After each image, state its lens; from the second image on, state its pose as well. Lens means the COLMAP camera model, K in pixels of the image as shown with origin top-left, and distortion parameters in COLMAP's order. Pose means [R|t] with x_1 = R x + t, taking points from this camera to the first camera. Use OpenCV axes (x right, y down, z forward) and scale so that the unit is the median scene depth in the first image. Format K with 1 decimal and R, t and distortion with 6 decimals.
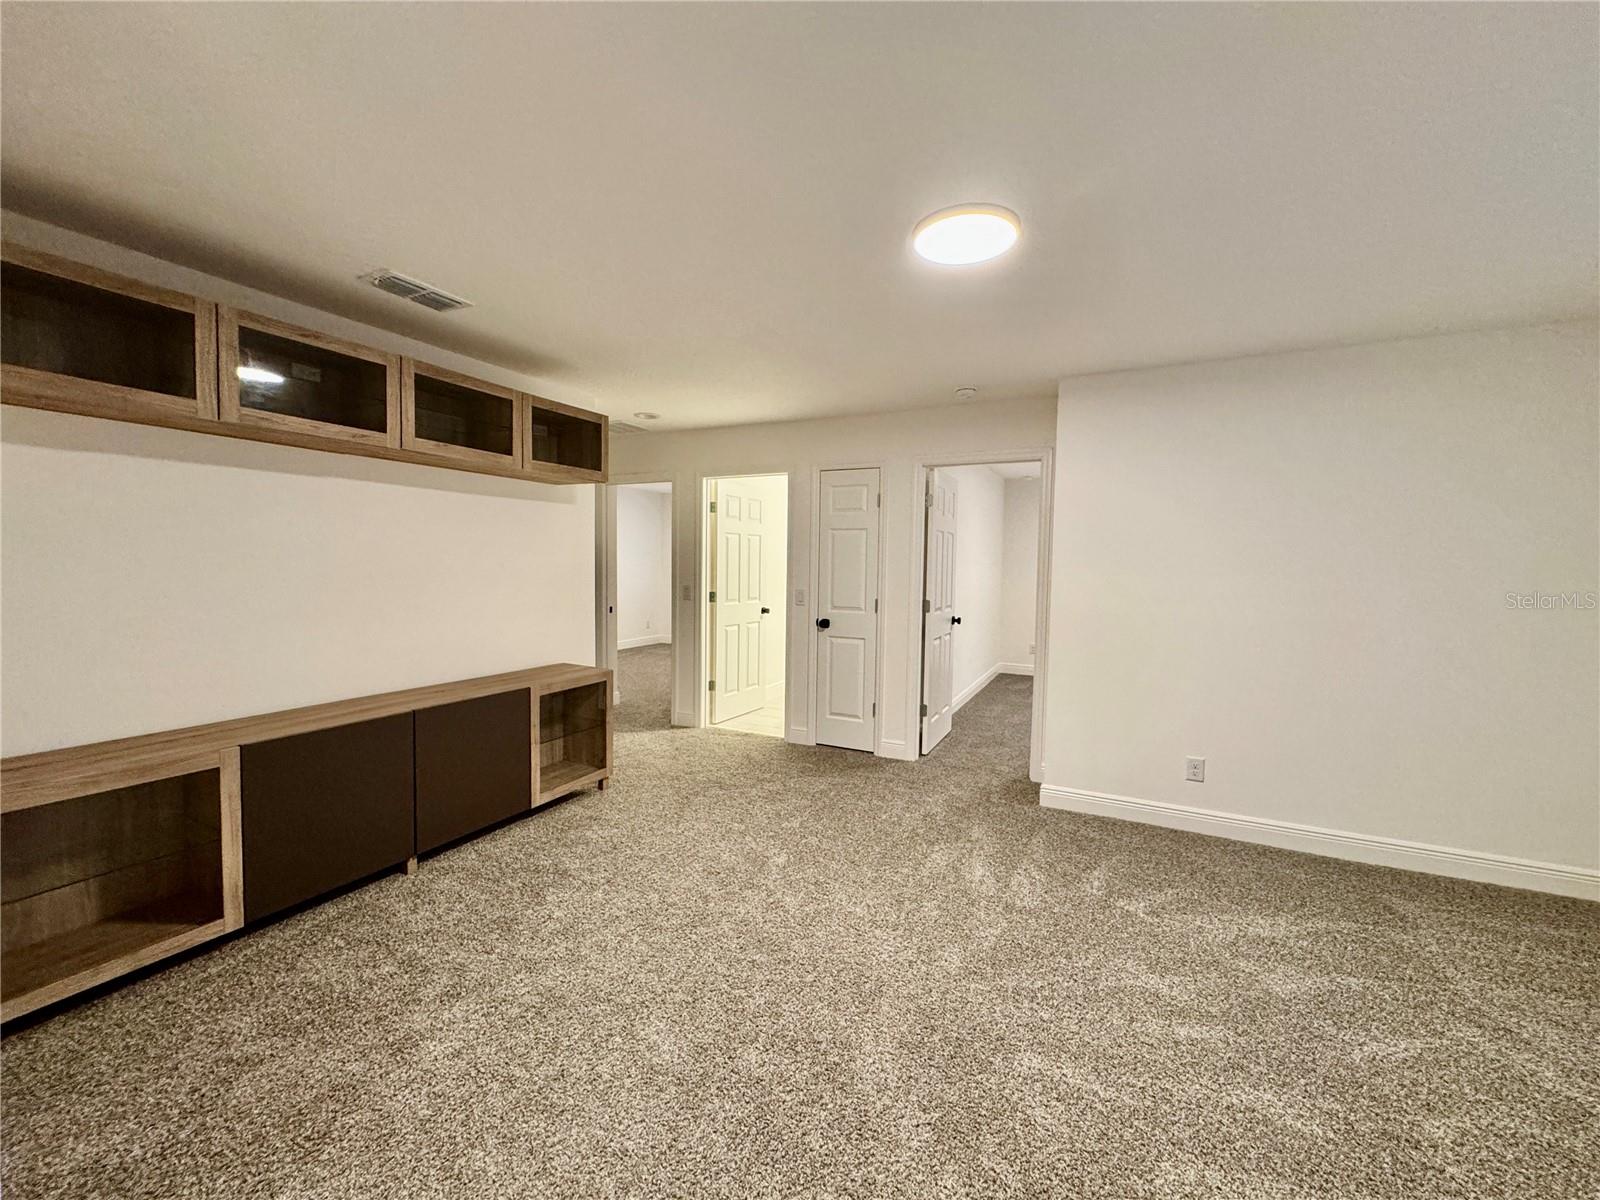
lens RADIAL K [[639.1, 0, 802.1], [0, 639.1, 596.6], [0, 0, 1]] dist [-0.003473, 0.001295]
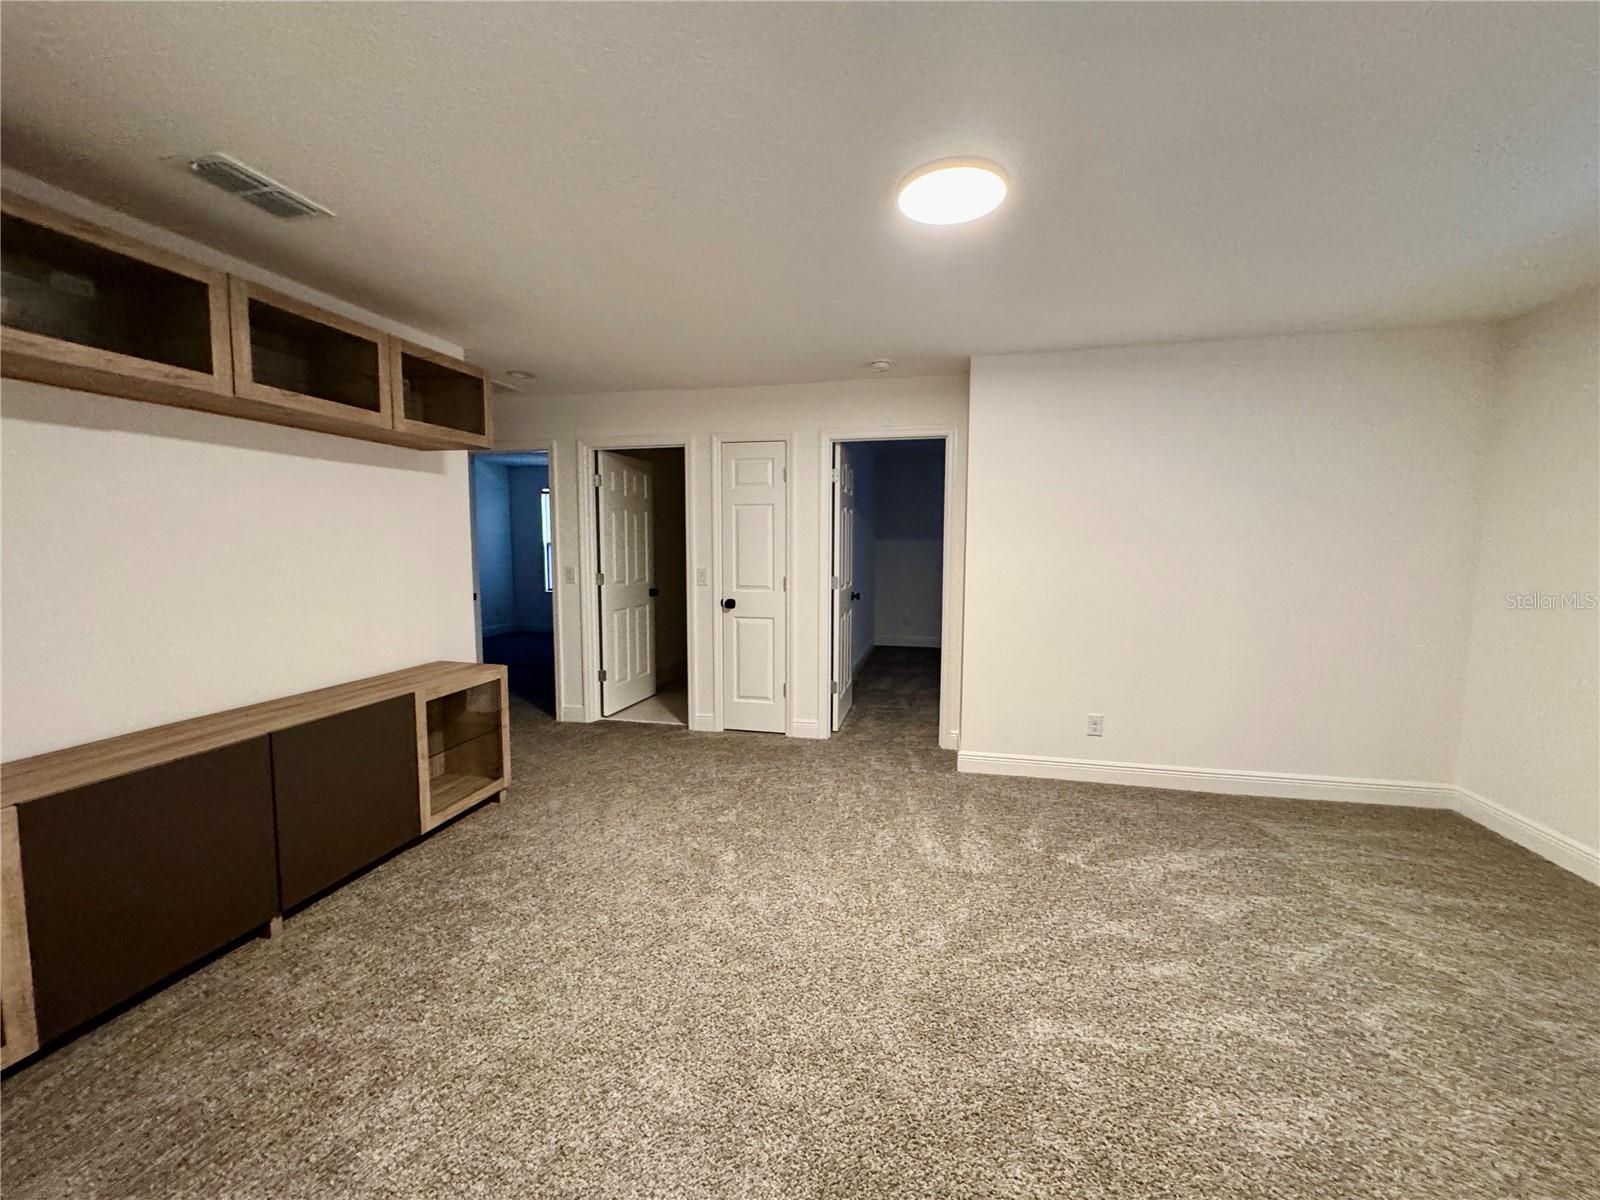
lens RADIAL K [[639.1, 0, 800.9], [0, 639.1, 595.9], [0, 0, 1]] dist [-0.003473, 0.001295]
pose [[0.970139, -0.032355, 0.240381, -0.177158], [0.024070, 0.999013, 0.037324, -0.004878], [-0.241352, -0.030424, 0.969961, 0.094004]]
